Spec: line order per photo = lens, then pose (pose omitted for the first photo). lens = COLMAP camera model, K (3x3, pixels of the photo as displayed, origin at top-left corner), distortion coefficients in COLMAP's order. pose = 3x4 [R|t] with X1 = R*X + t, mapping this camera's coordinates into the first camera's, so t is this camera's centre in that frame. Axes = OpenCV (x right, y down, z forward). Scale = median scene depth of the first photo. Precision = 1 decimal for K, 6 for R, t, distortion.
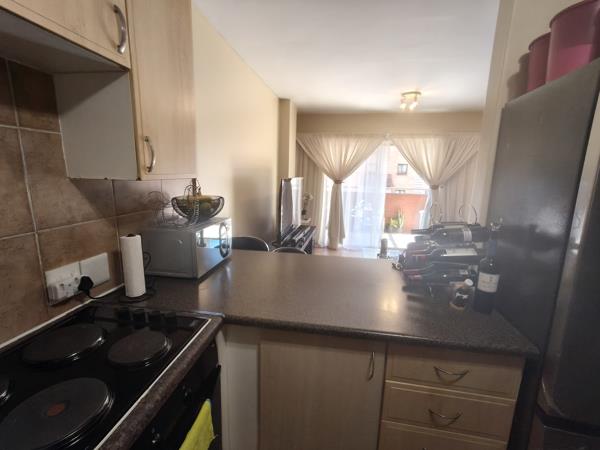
lens RADIAL K [[279.1, 0, 296.6], [0, 279.1, 225.4], [0, 0, 1]] dist [0.003865, 0.004737]
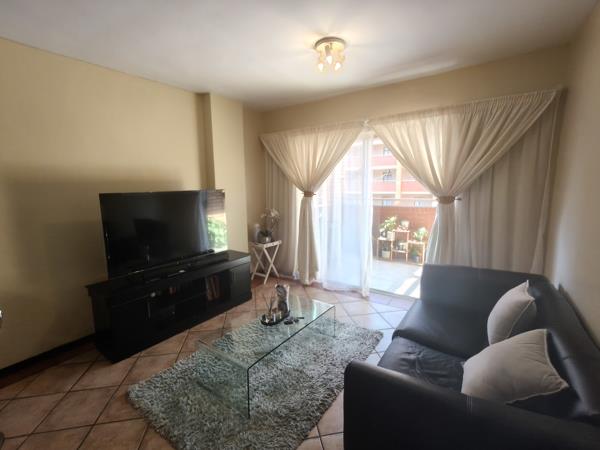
lens RADIAL K [[279.1, 0, 296.7], [0, 279.1, 225.2], [0, 0, 1]] dist [0.003865, 0.004737]
pose [[0.898533, 0.024510, -0.438221, 0.459255], [-0.044712, 0.998357, -0.035839, -0.047213], [0.436623, 0.051797, 0.898152, 0.339763]]
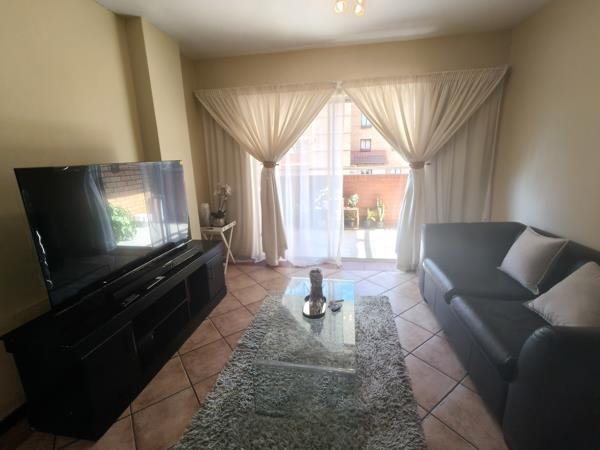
lens RADIAL K [[279.1, 0, 296.6], [0, 279.1, 227.3], [0, 0, 1]] dist [0.003865, 0.004737]
pose [[0.998429, -0.055864, -0.004351, 0.212348], [0.056029, 0.996301, 0.065157, -0.051524], [0.000695, -0.065299, 0.997866, 0.355716]]
